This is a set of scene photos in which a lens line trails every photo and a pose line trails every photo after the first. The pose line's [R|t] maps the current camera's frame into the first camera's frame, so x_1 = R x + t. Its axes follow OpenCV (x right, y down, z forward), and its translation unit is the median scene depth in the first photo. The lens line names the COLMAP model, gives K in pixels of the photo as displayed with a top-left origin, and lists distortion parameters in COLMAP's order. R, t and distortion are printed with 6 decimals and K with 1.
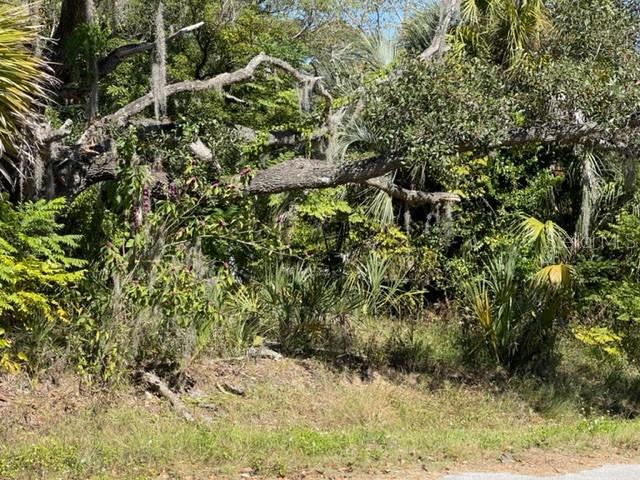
lens RADIAL K [[1214.9, 0, 333.7], [0, 1214.9, 236.1], [0, 0, 1]] dist [0.222880, -0.289633]
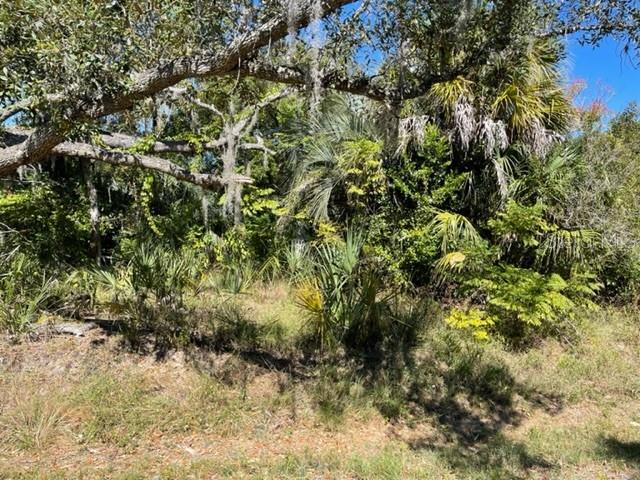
lens RADIAL K [[492.3, 0, 317.9], [0, 492.3, 234.7], [0, 0, 1]] dist [0.069084, -0.094951]
pose [[0.918806, -0.013641, -0.394474, 0.281823], [0.003886, 0.999667, -0.025518, 0.021461], [0.394691, 0.021913, 0.918553, 0.598304]]
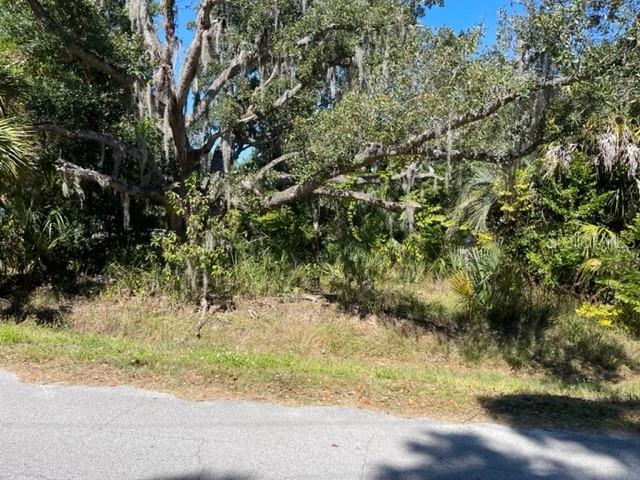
lens RADIAL K [[492.3, 0, 317.9], [0, 492.3, 234.7], [0, 0, 1]] dist [0.069084, -0.094951]
pose [[0.720933, -0.012021, -0.692901, 0.396364], [-0.019460, 0.999104, -0.037581, 0.027912], [0.692732, 0.040577, 0.720053, 0.430338]]
